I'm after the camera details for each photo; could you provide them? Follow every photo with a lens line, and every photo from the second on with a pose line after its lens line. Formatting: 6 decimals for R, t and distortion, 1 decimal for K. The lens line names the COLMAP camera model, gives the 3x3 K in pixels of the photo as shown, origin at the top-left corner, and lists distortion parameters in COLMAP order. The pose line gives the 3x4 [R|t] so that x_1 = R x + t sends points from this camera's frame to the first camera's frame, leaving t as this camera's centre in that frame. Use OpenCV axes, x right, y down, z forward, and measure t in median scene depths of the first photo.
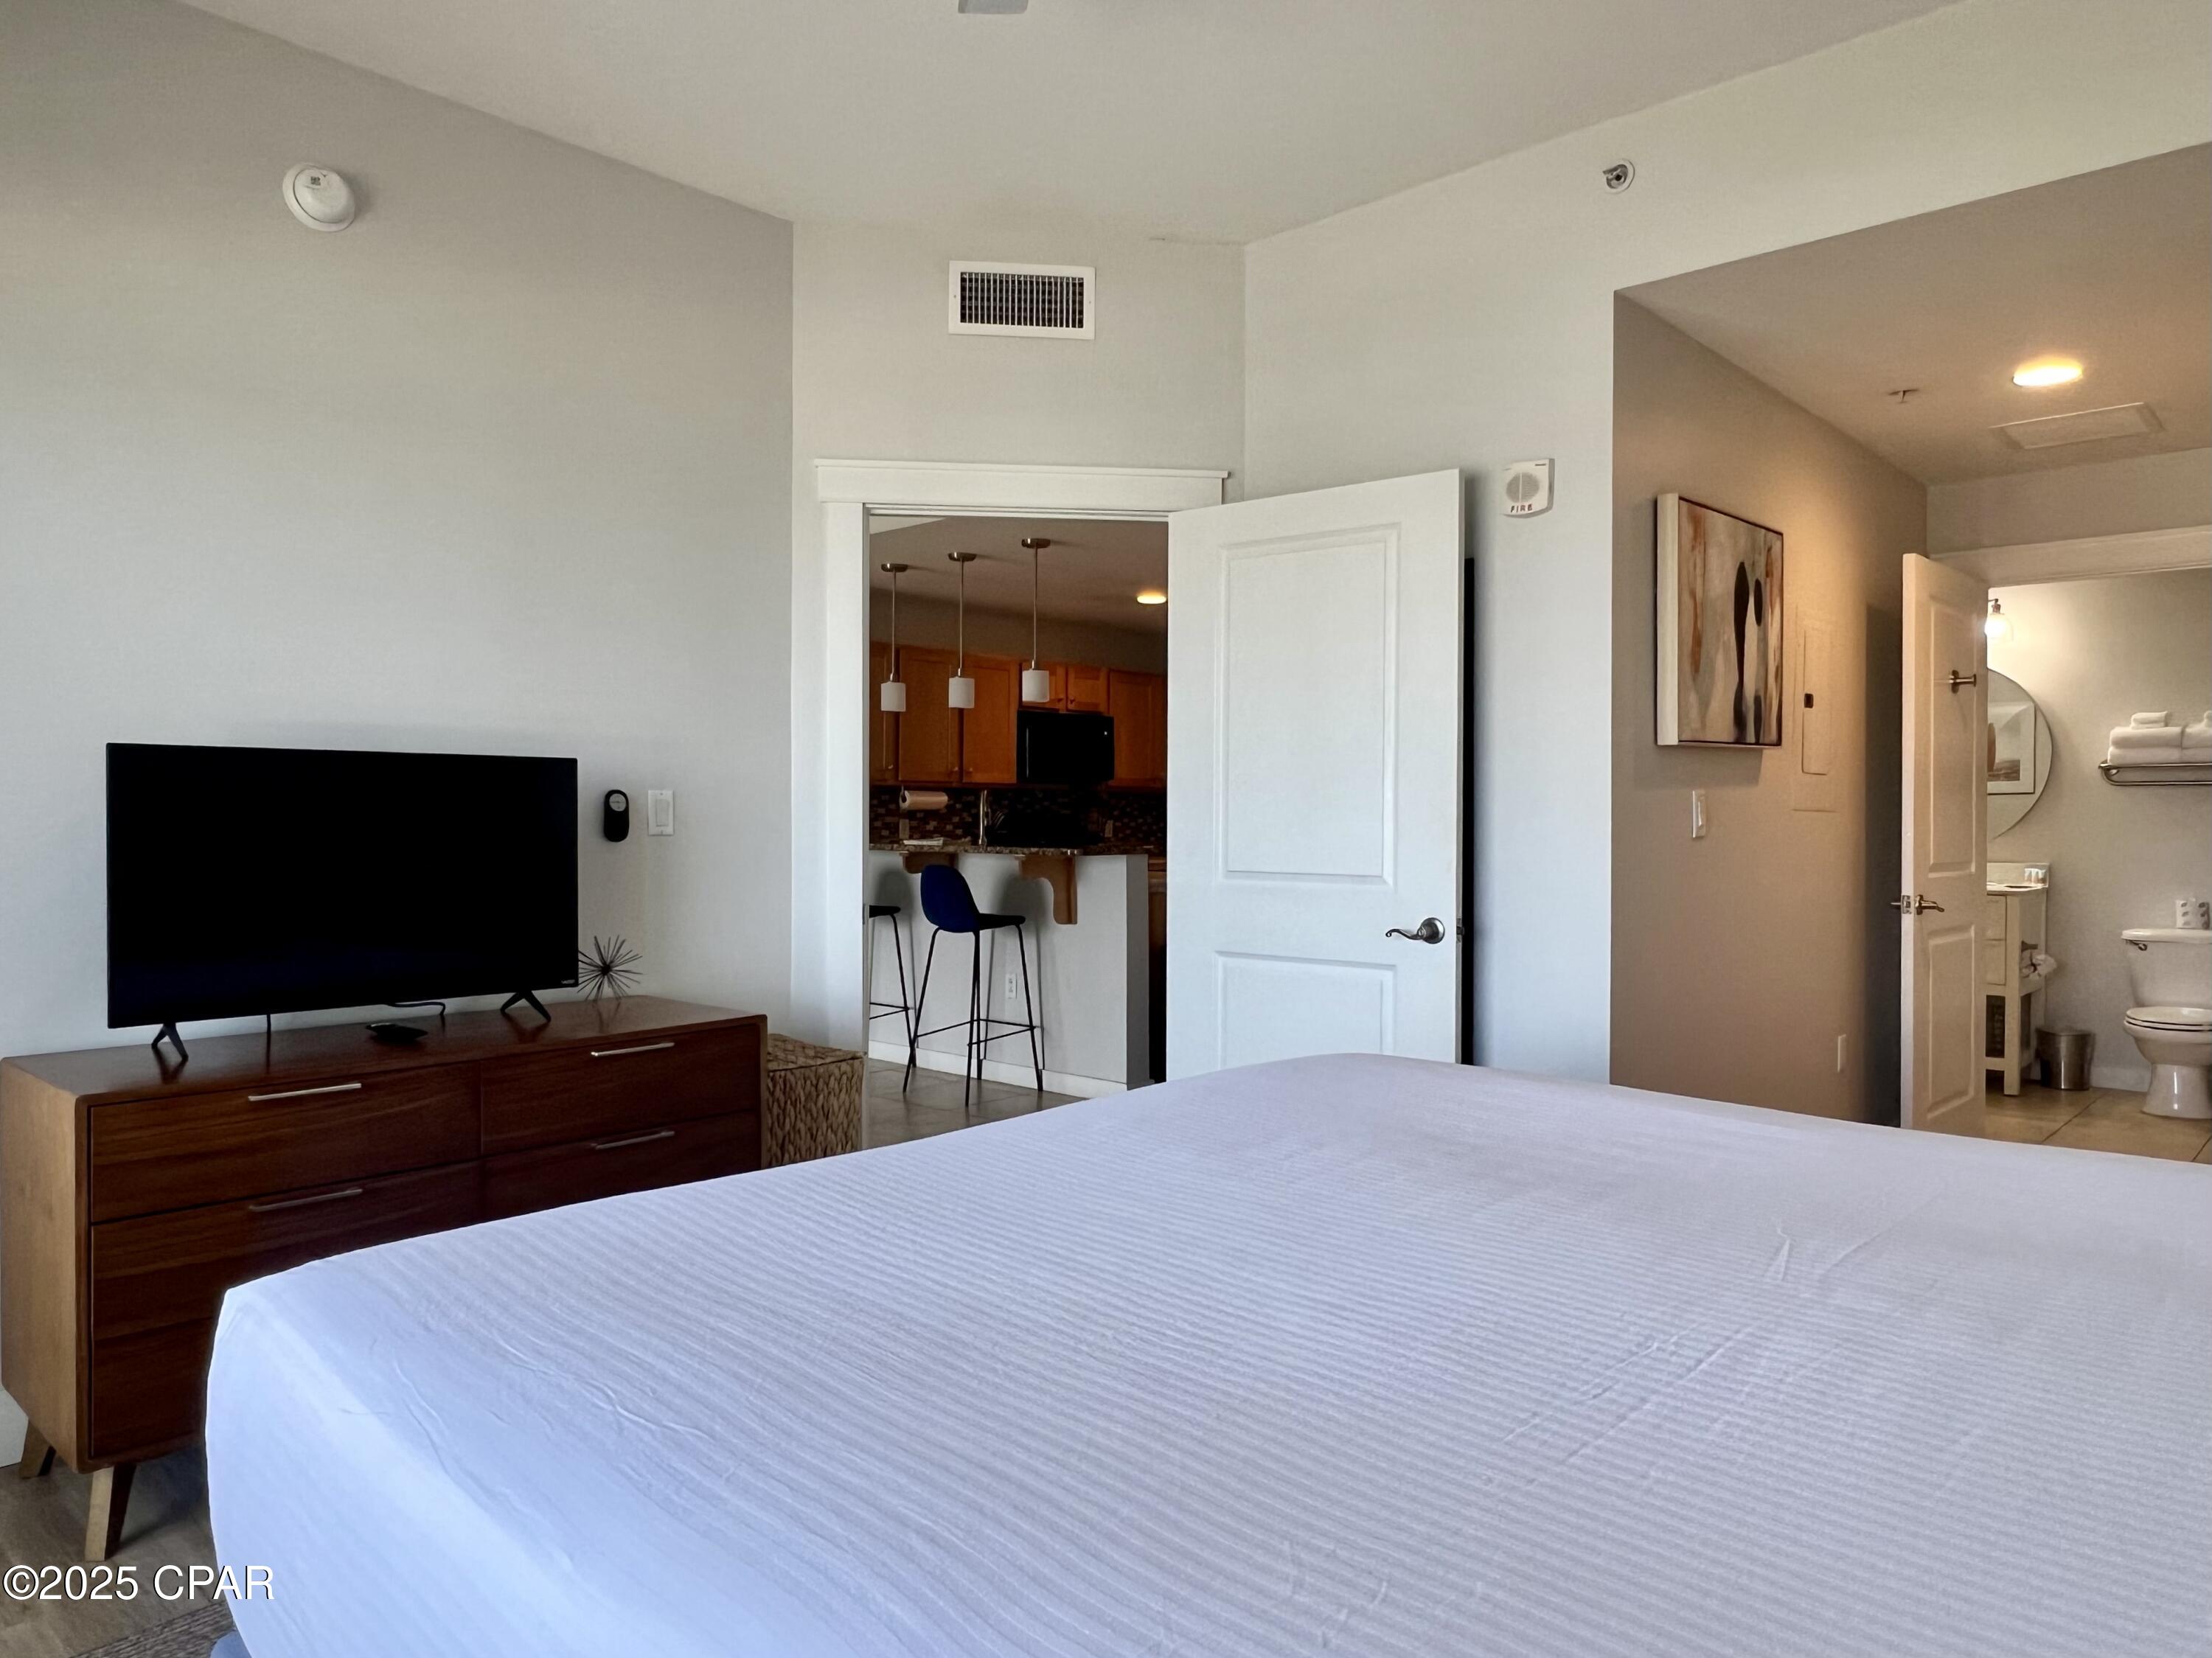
lens RADIAL K [[1462.2, 0, 1105.4], [0, 1462.2, 822.6], [0, 0, 1]] dist [-0.001310, -0.000035]
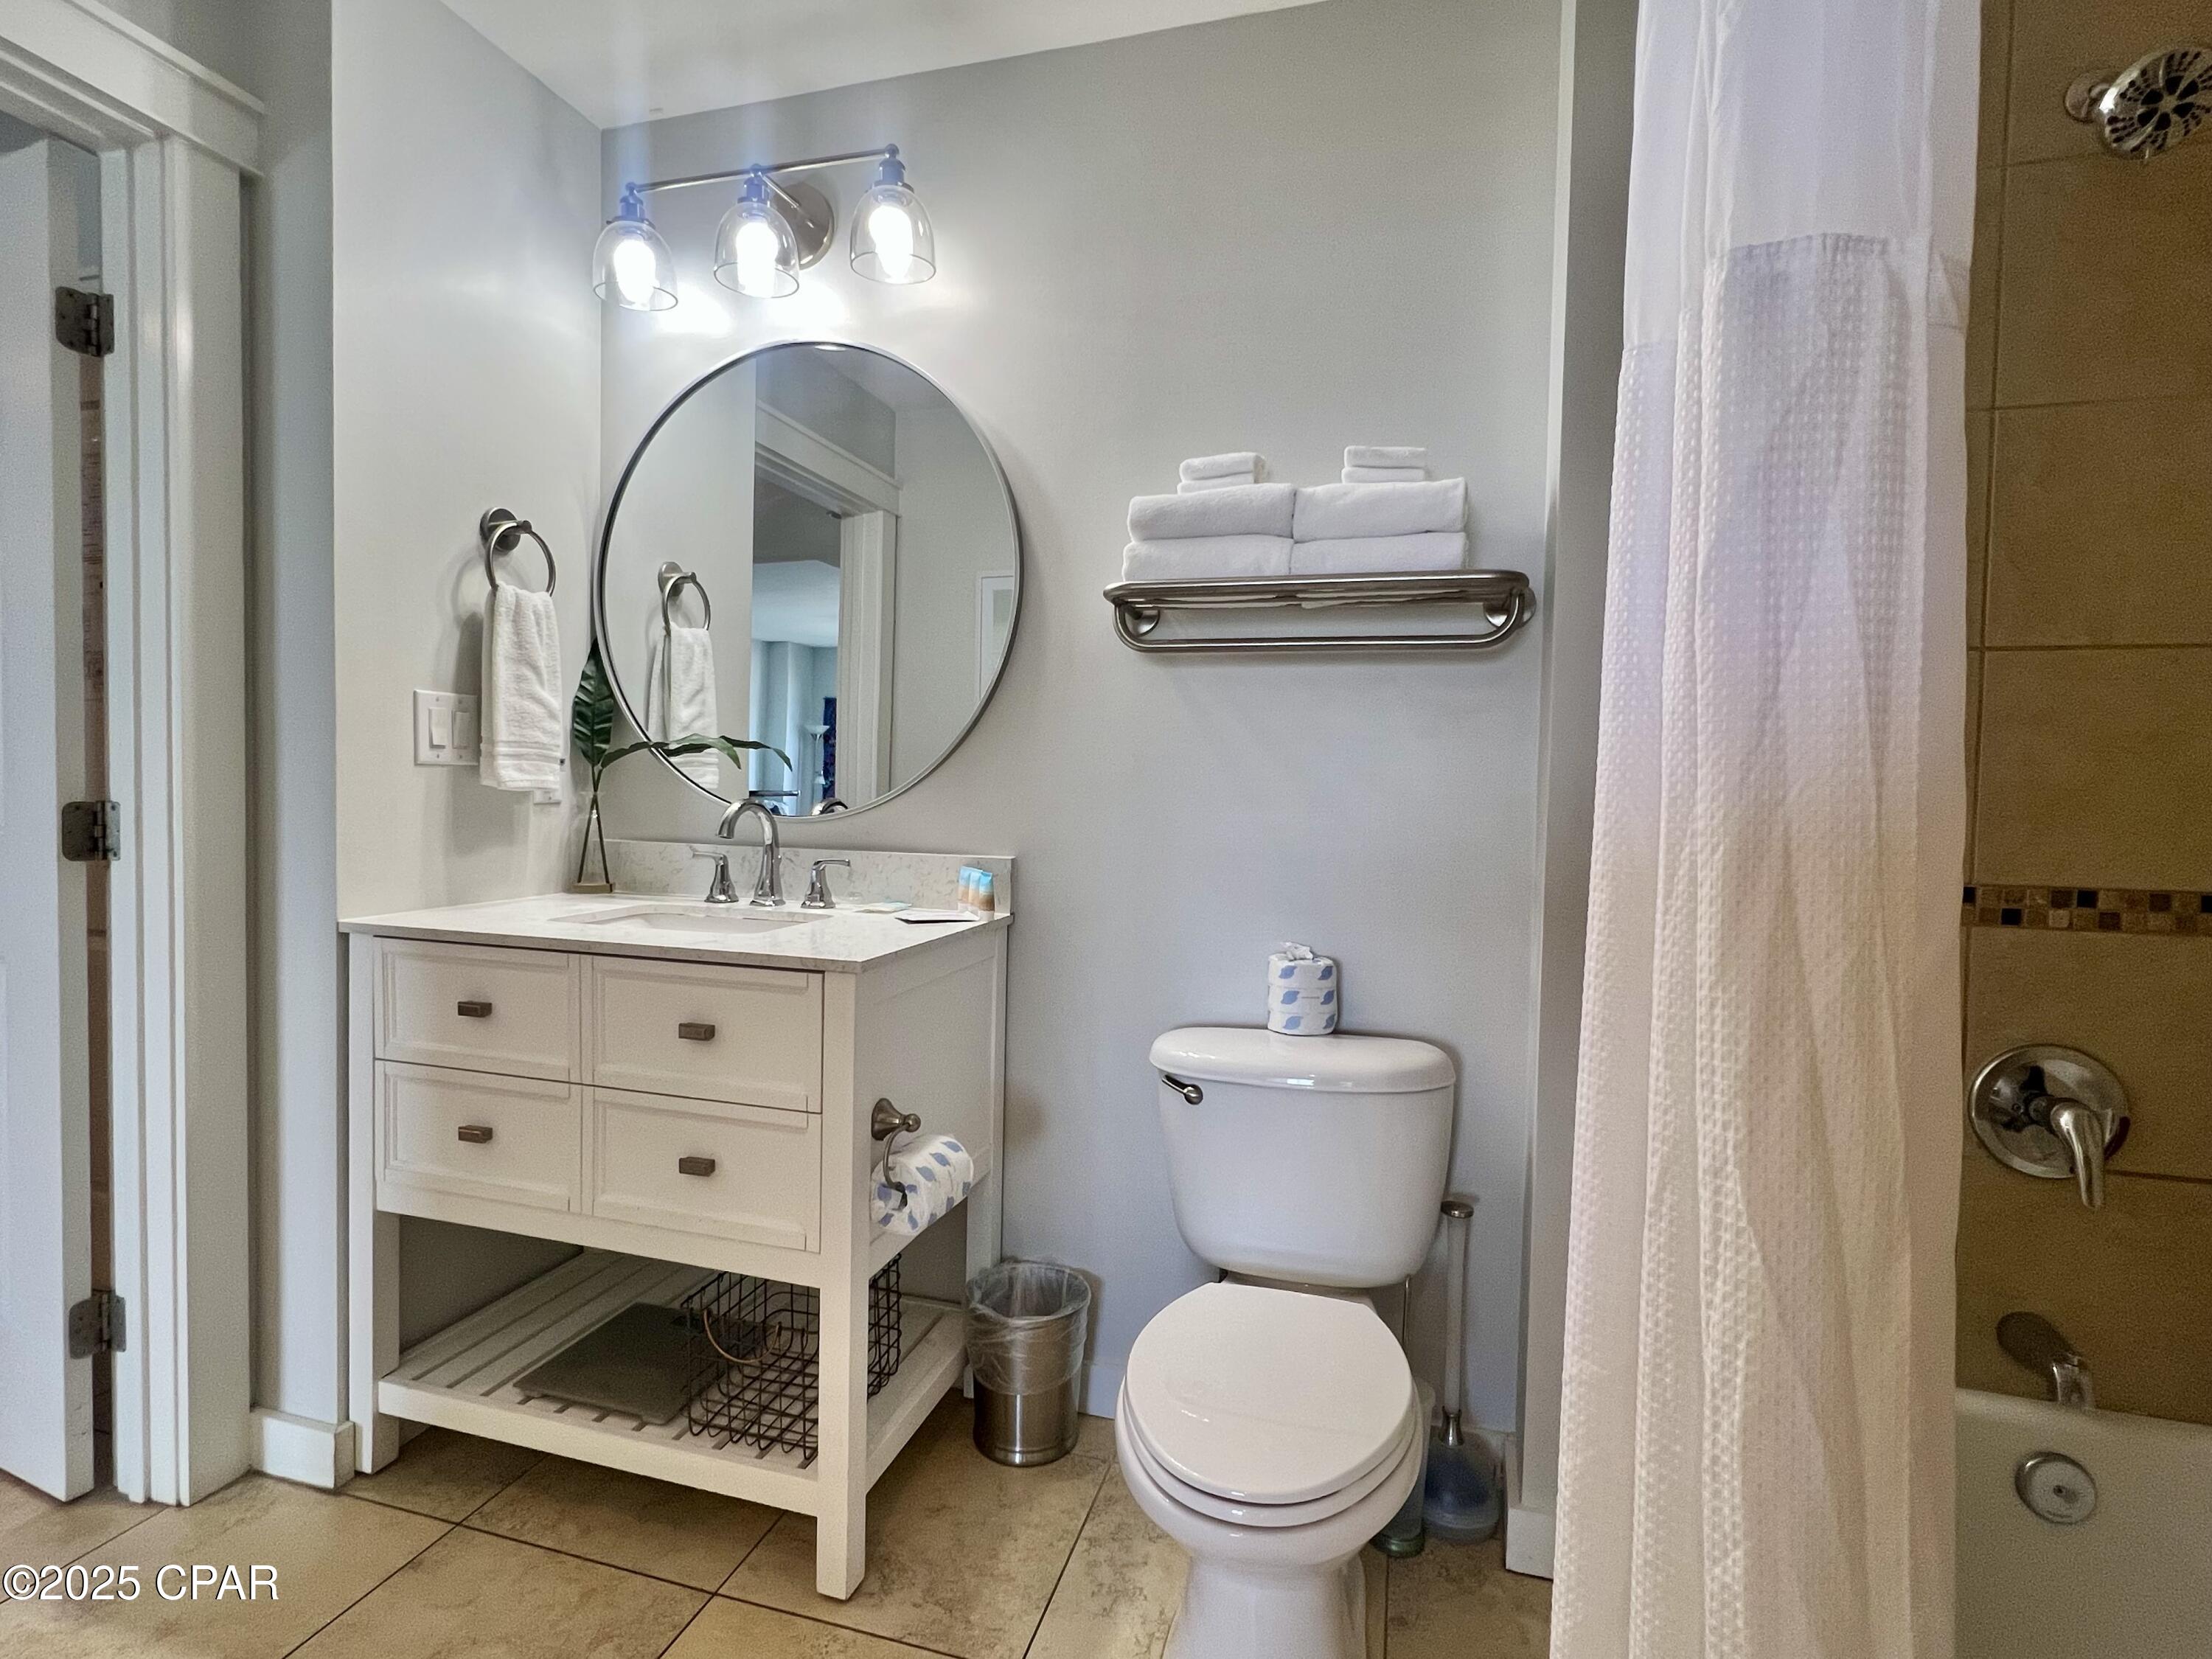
lens RADIAL K [[1030.7, 0, 1100.6], [0, 1030.7, 824.5], [0, 0, 1]] dist [0.000664, 0.000336]
pose [[0.897881, 0.000162, 0.440239, 0.548842], [-0.013529, 0.999538, 0.027225, 0.011363], [-0.440031, -0.030401, 0.897468, 0.744746]]
